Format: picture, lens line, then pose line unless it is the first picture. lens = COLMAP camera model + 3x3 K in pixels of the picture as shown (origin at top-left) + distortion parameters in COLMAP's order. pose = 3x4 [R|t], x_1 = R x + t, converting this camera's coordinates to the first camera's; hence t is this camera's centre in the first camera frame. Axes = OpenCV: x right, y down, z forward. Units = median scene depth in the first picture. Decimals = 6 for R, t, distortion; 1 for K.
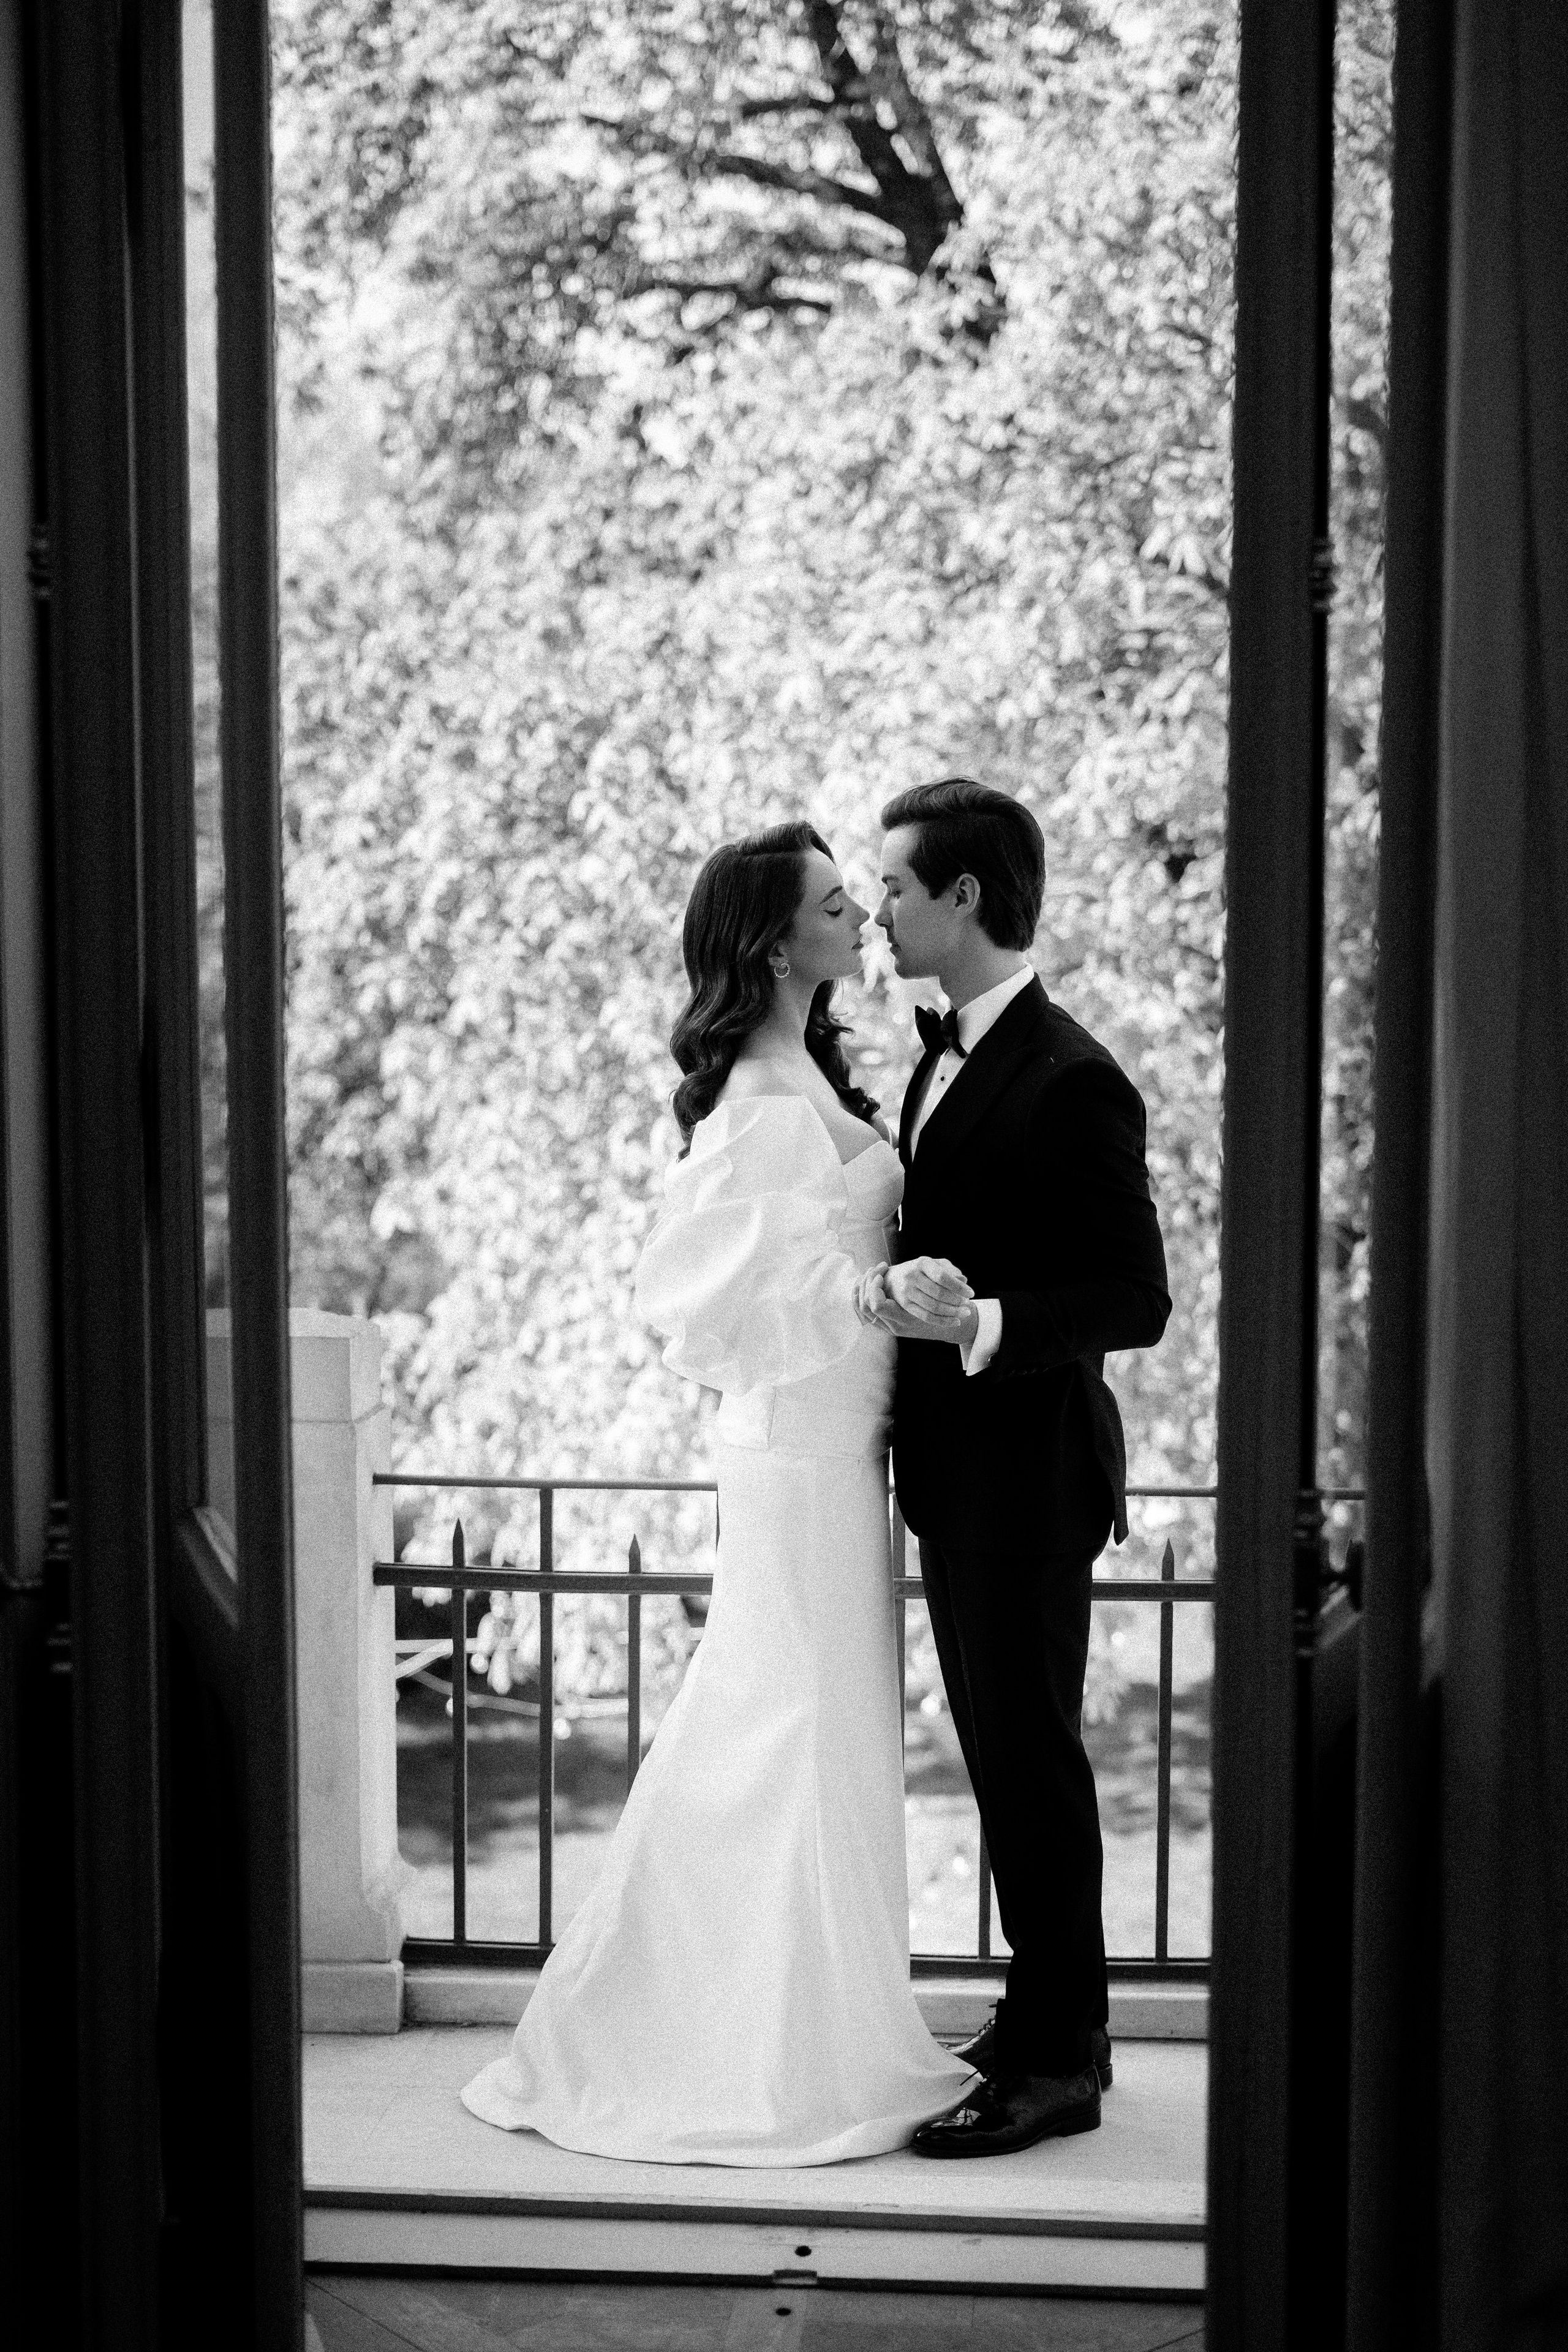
lens RADIAL K [[3896.1, 0, 778.1], [0, 3896.1, 1159.6], [0, 0, 1]] dist [-0.017351, 0.000000]
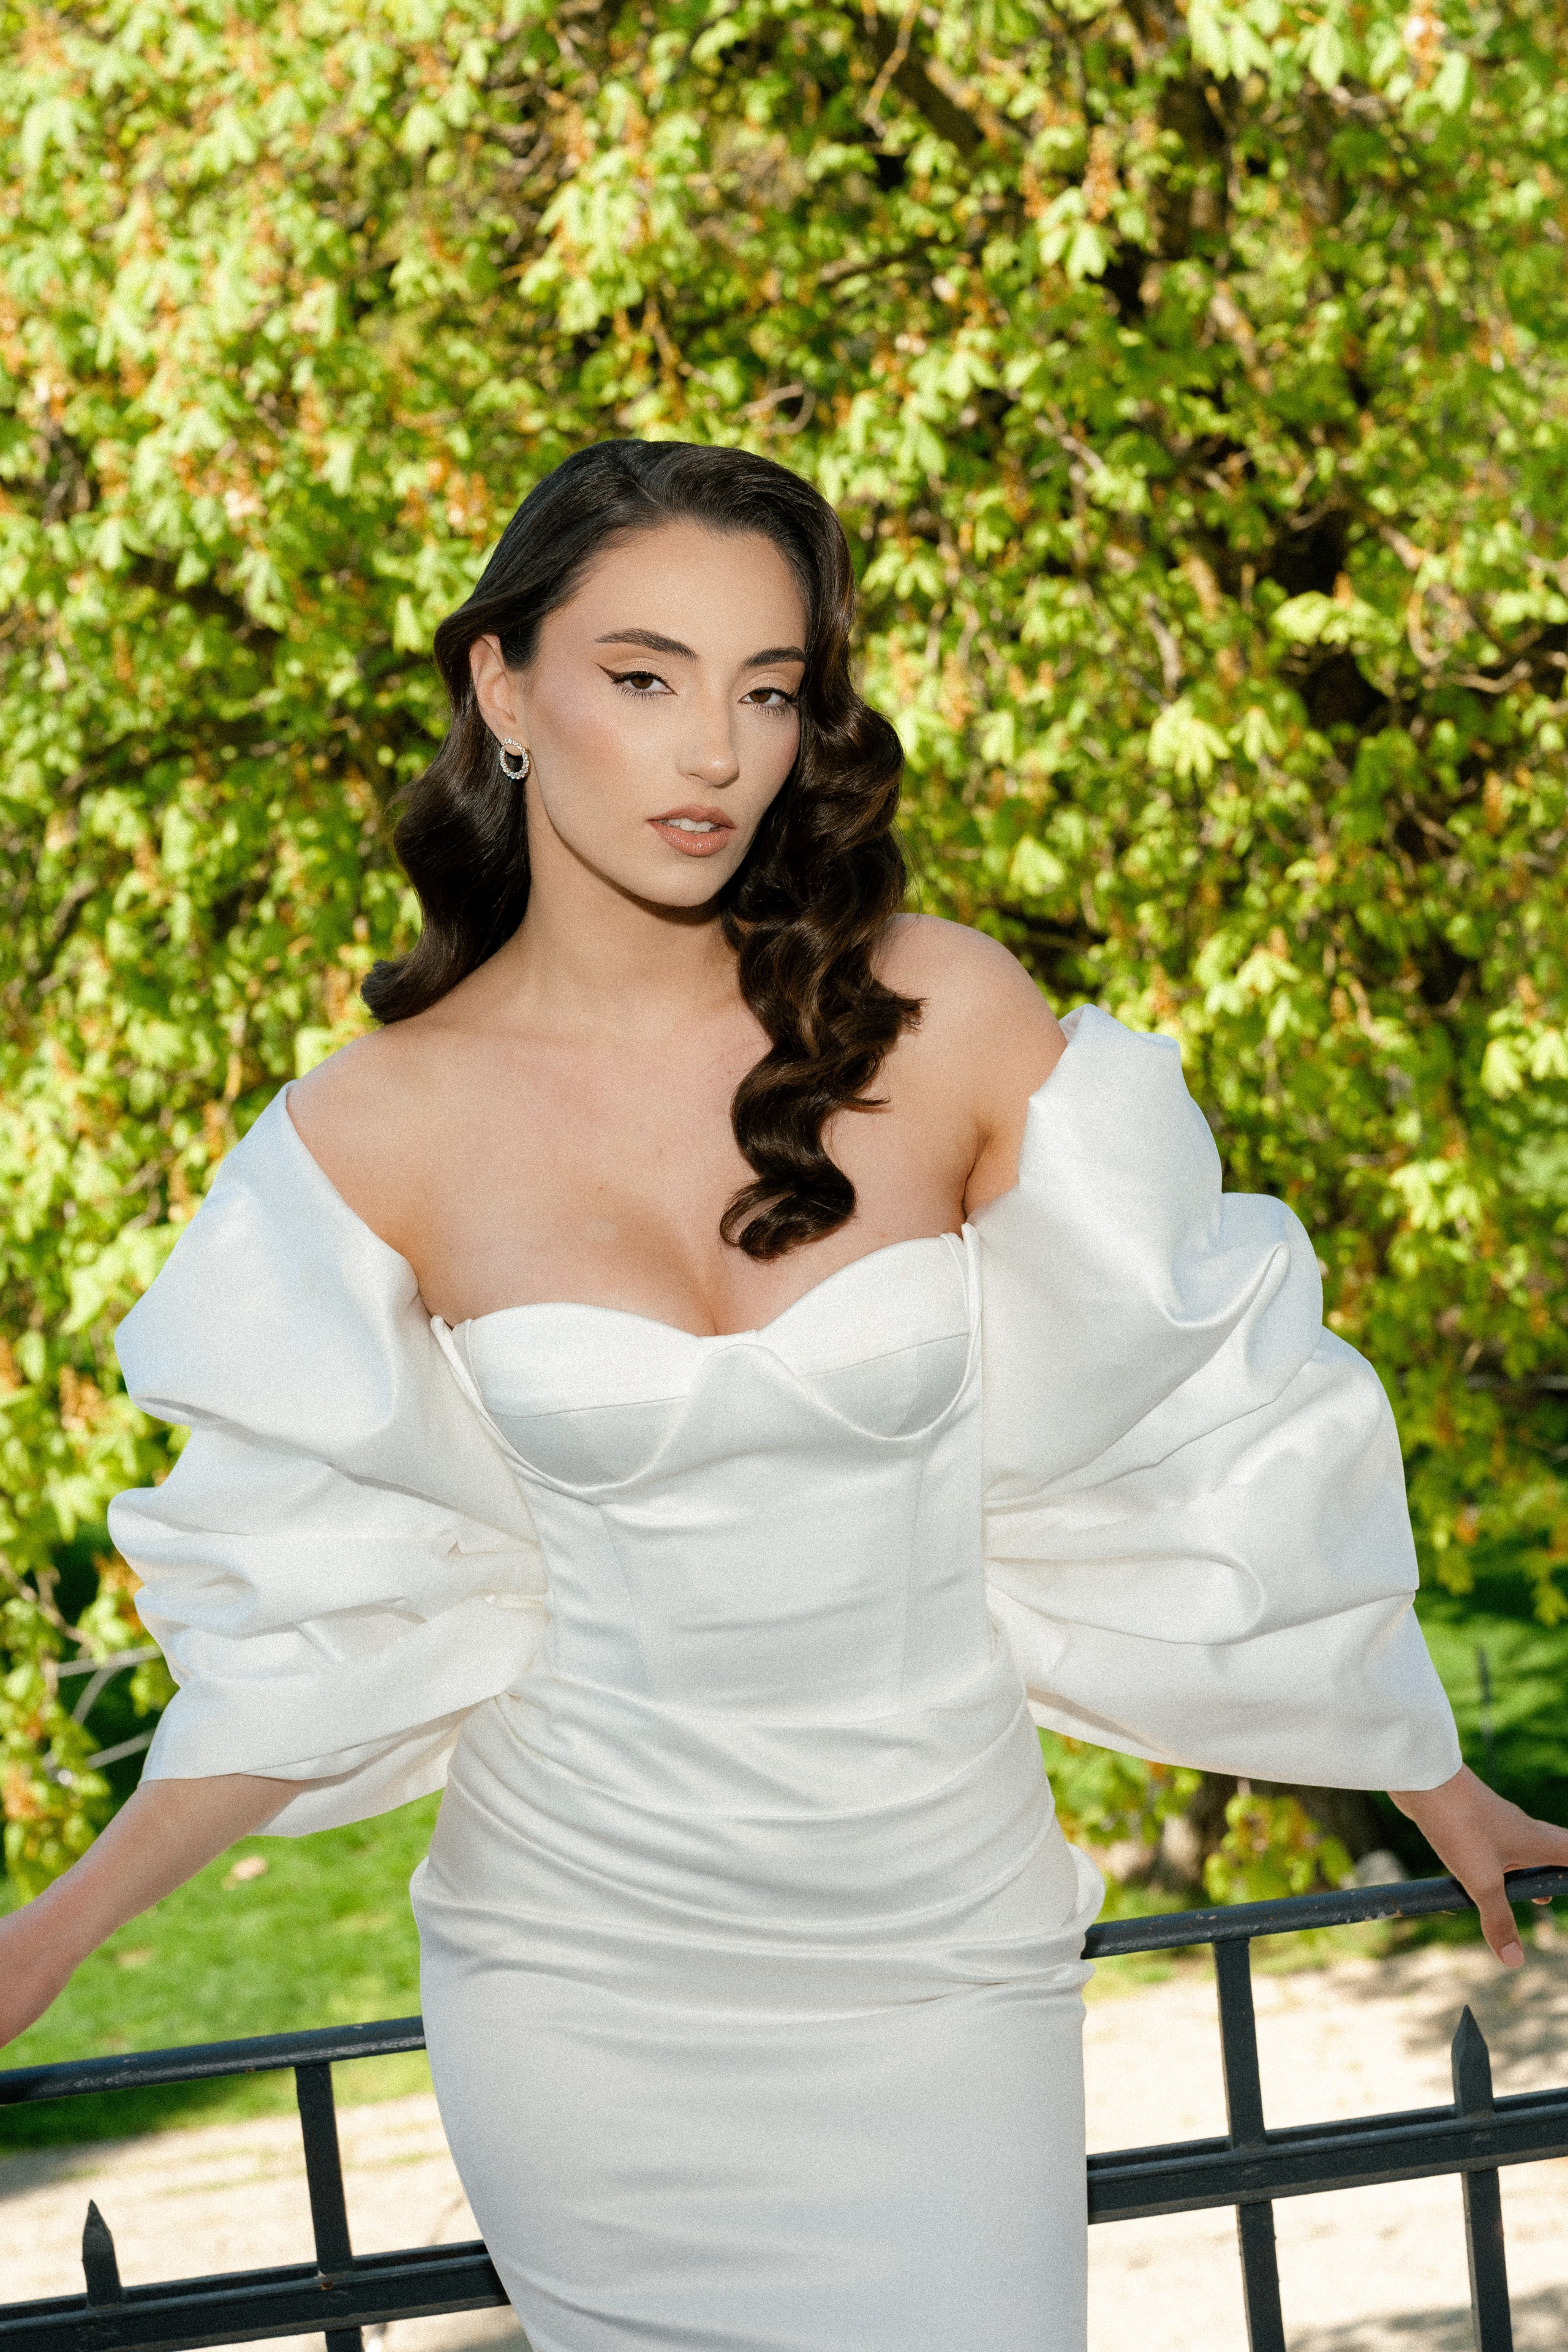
lens RADIAL K [[4611.6, 0, 835.2], [0, 4611.6, 1197.9], [0, 0, 1]] dist [-0.027438, 0.000000]
pose [[0.977254, -0.137231, 0.161686, -0.013233], [0.121756, 0.987299, 0.102060, -0.019267], [-0.173638, -0.080052, 0.981551, 0.297160]]
